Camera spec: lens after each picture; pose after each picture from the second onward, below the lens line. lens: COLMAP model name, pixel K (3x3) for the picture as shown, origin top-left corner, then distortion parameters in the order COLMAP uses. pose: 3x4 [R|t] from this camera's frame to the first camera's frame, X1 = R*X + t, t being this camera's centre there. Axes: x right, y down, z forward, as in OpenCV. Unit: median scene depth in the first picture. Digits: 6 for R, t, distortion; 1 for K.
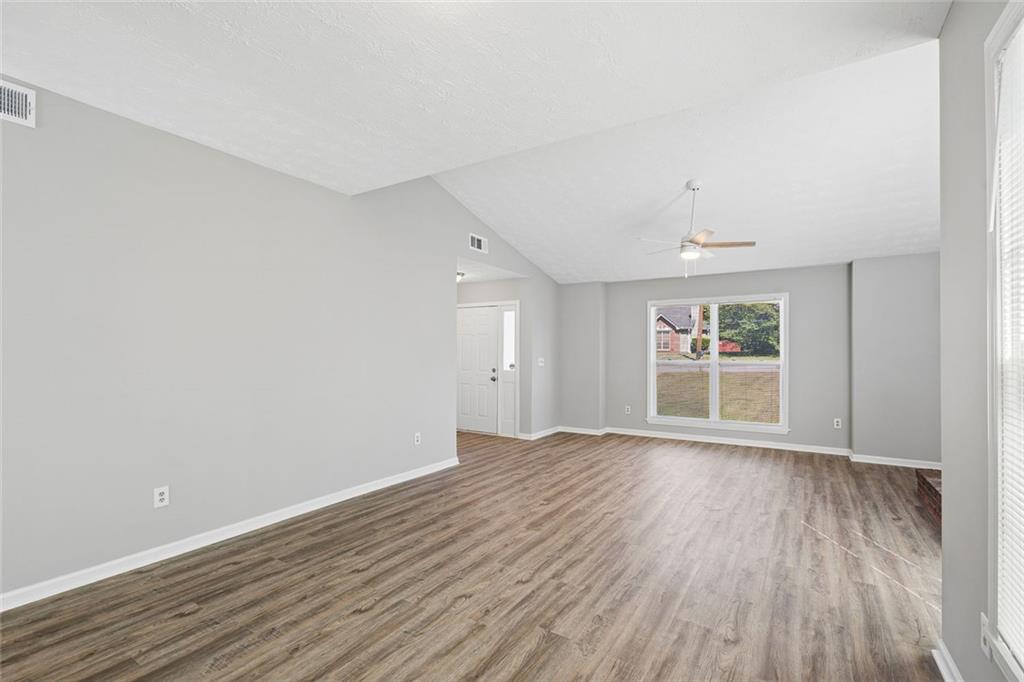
lens RADIAL K [[469.7, 0, 505.1], [0, 469.7, 345.3], [0, 0, 1]] dist [-0.007352, 0.002915]
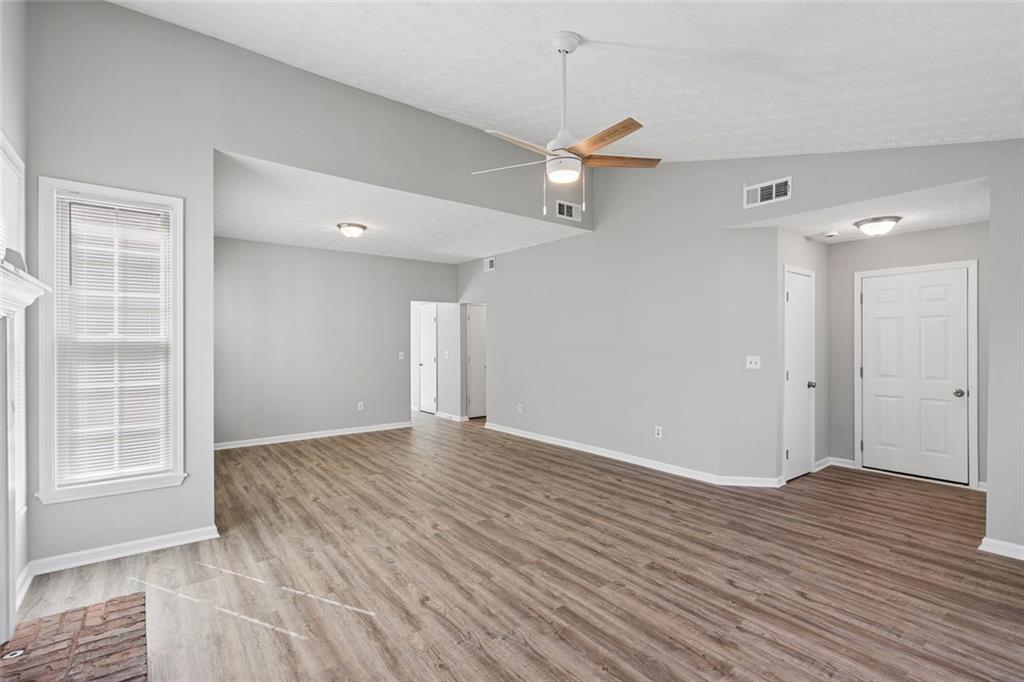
lens RADIAL K [[469.7, 0, 501.6], [0, 469.7, 335.6], [0, 0, 1]] dist [-0.007352, 0.002915]
pose [[-0.349268, -0.018326, -0.936844, 1.154055], [0.010500, 0.999669, -0.023469, 0.016351], [0.936964, -0.018034, -0.348960, 1.366529]]
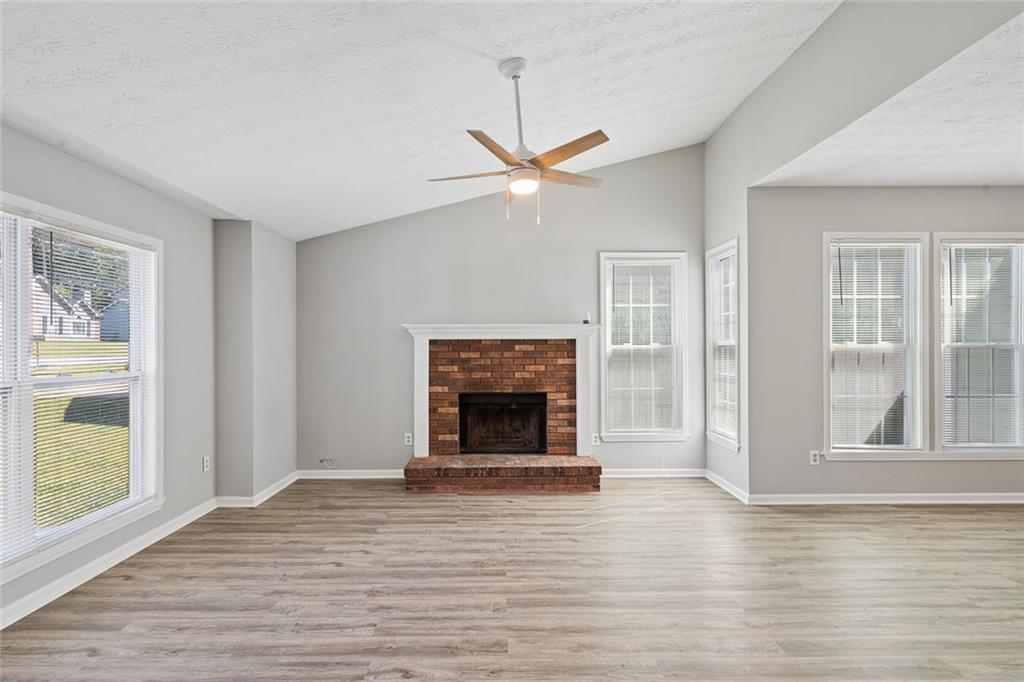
lens RADIAL K [[499.2, 0, 512.4], [0, 499.2, 349.0], [0, 0, 1]] dist [0.003502, 0.002971]
pose [[-0.557567, -0.000240, 0.830132, -0.139932], [-0.005490, 0.999979, -0.003399, 0.016433], [-0.830113, -0.006452, -0.557557, 1.647683]]
